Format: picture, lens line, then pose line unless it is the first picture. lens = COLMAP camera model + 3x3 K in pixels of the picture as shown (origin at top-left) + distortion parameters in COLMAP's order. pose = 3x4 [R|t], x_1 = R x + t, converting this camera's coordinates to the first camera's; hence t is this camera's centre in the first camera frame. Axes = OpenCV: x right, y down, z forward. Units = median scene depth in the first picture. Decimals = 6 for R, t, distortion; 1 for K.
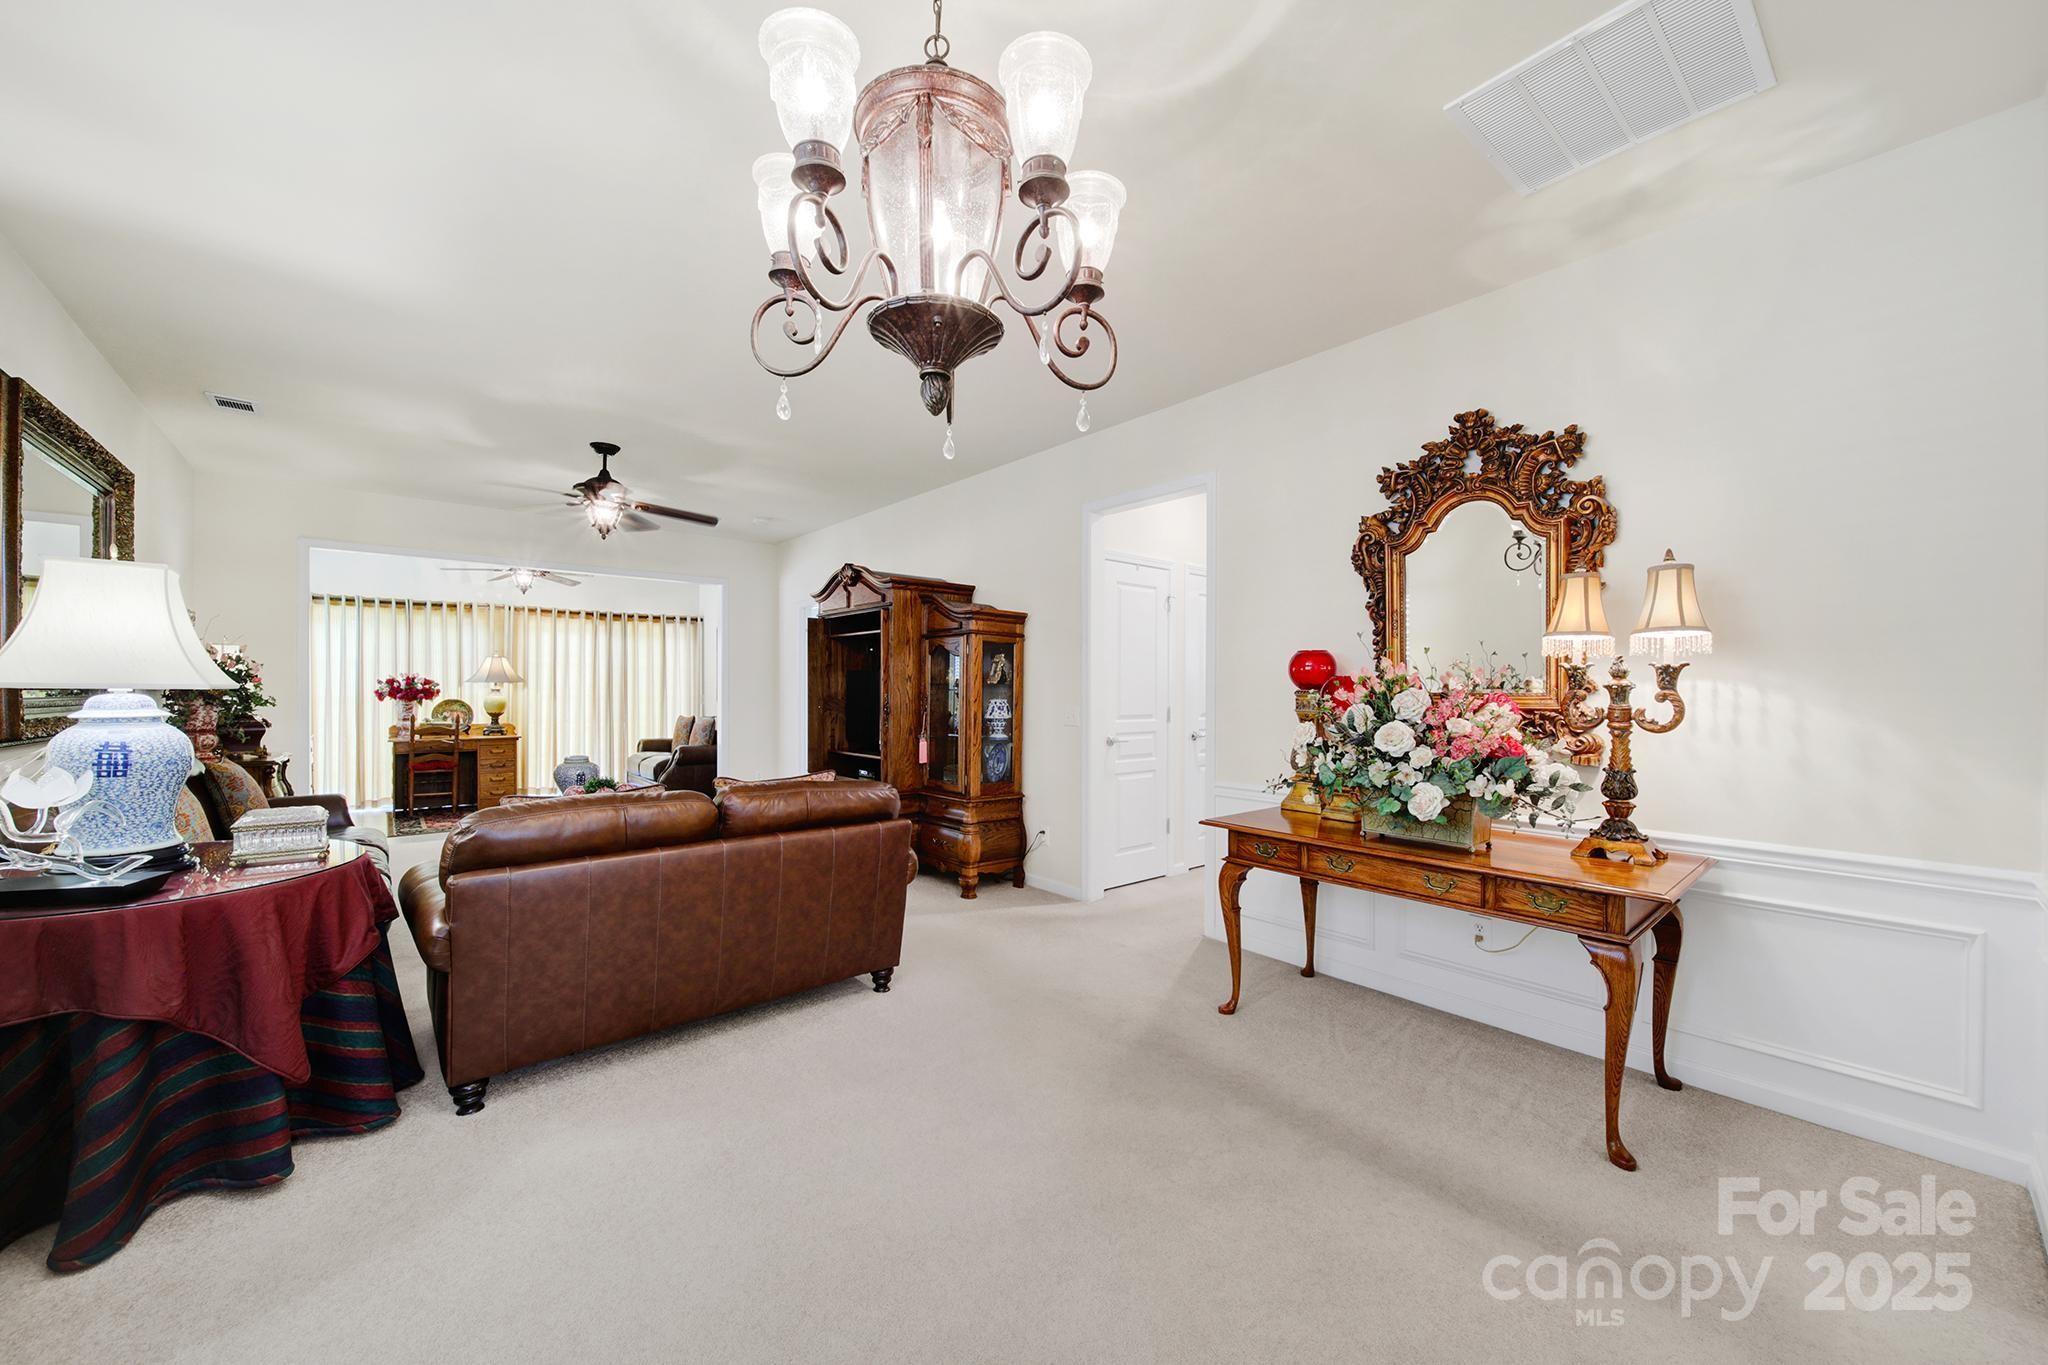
lens RADIAL K [[753.0, 0, 1013.3], [0, 753.0, 694.6], [0, 0, 1]] dist [0.000096, 0.000138]
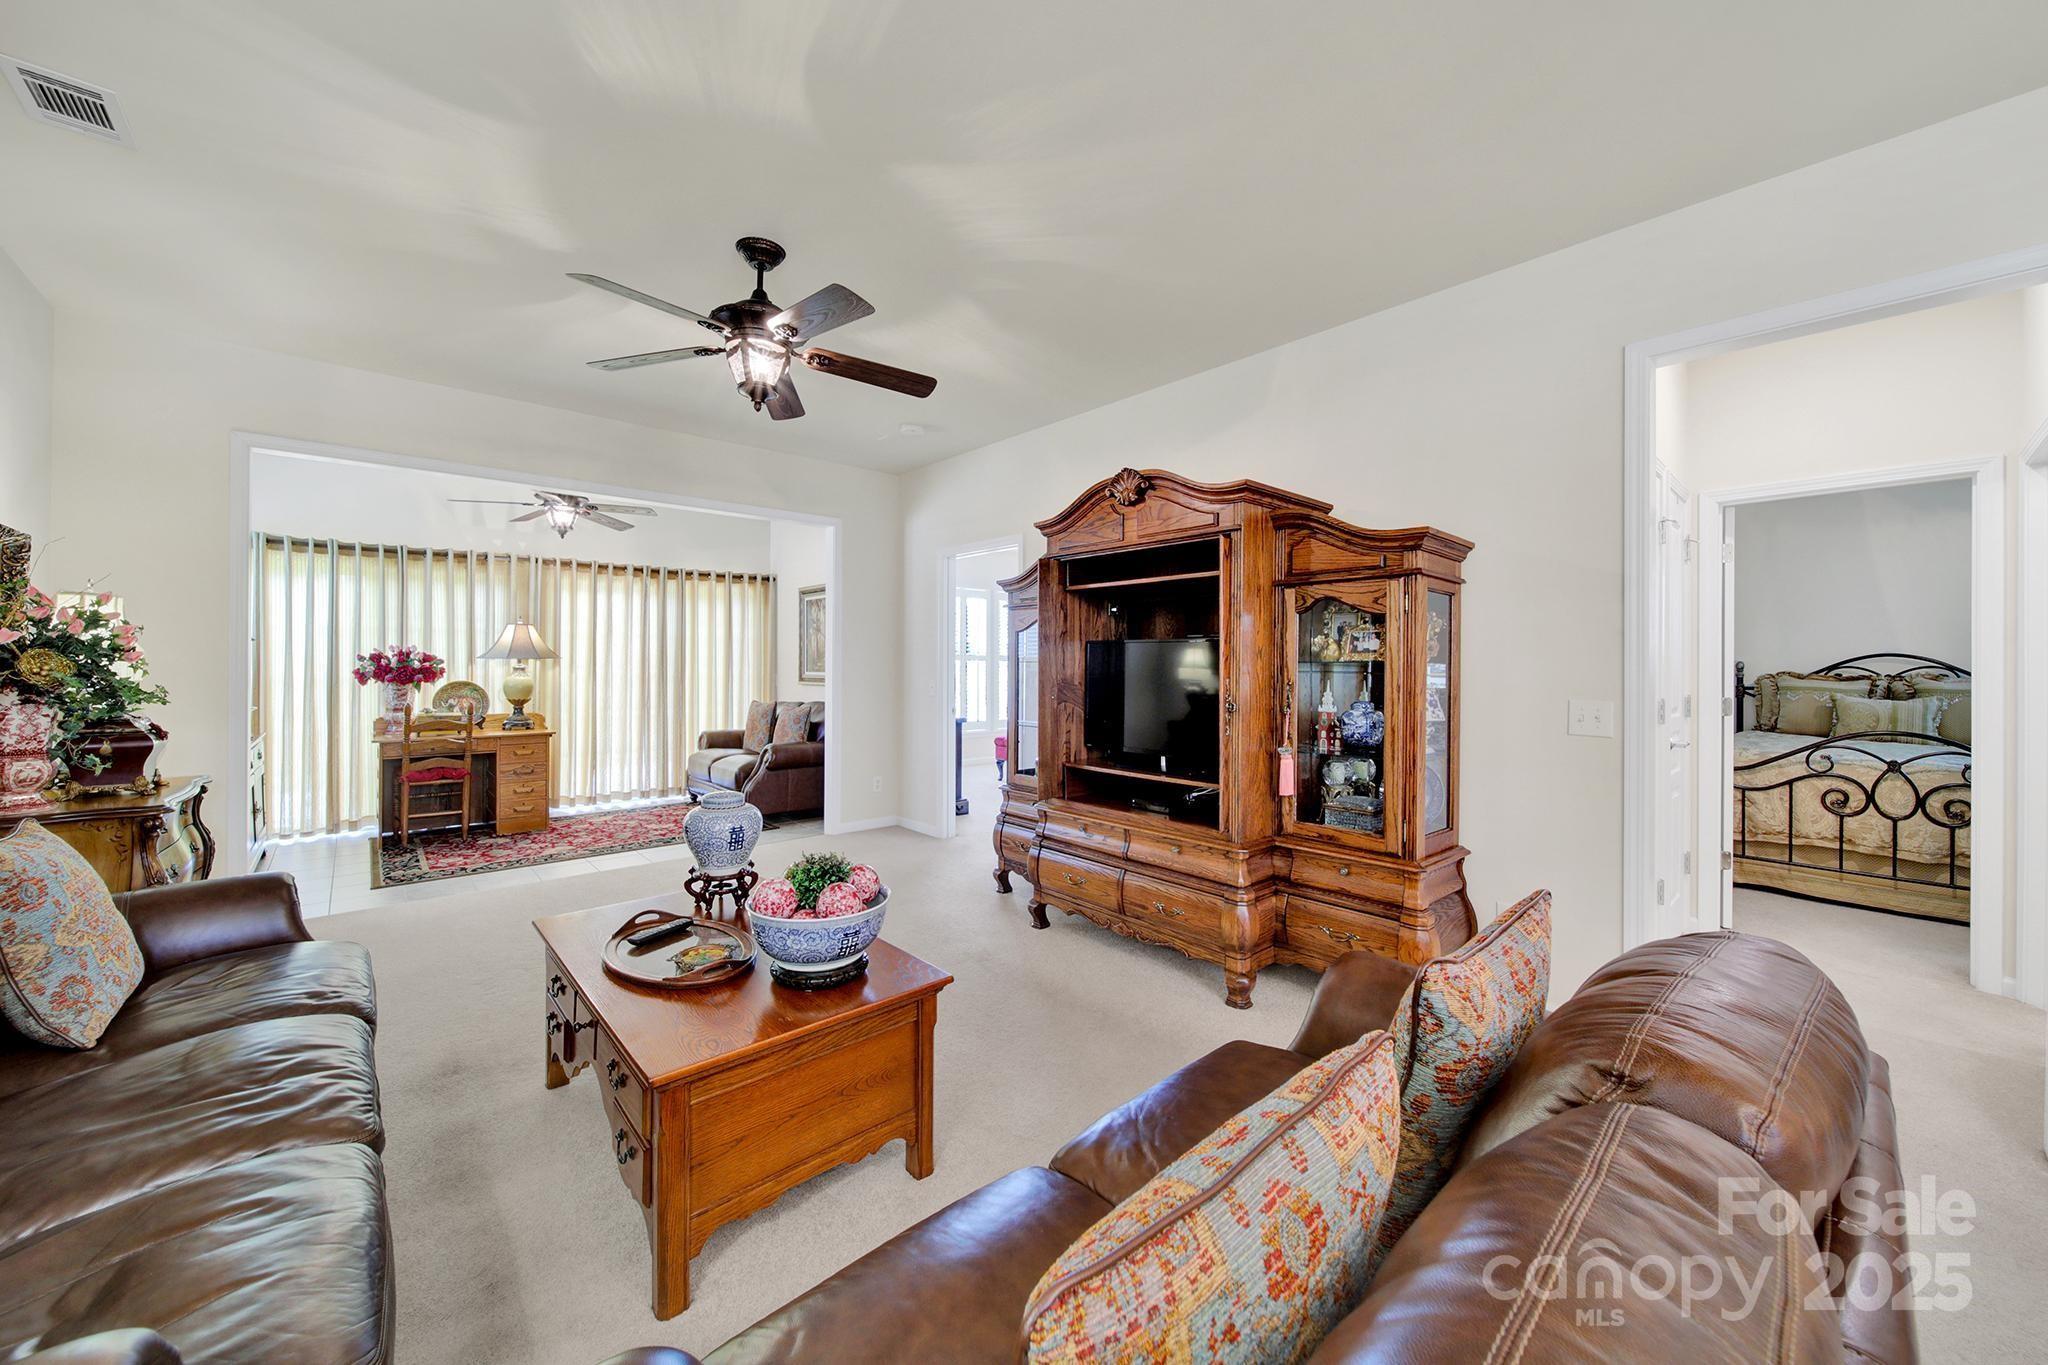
lens RADIAL K [[748.9, 0, 1017.1], [0, 748.9, 662.9], [0, 0, 1]] dist [0.001141, -0.000232]
pose [[0.999827, -0.000951, 0.018573, -0.223142], [0.001107, 0.999964, -0.008367, -0.005653], [-0.018565, 0.008386, 0.999792, 0.266769]]
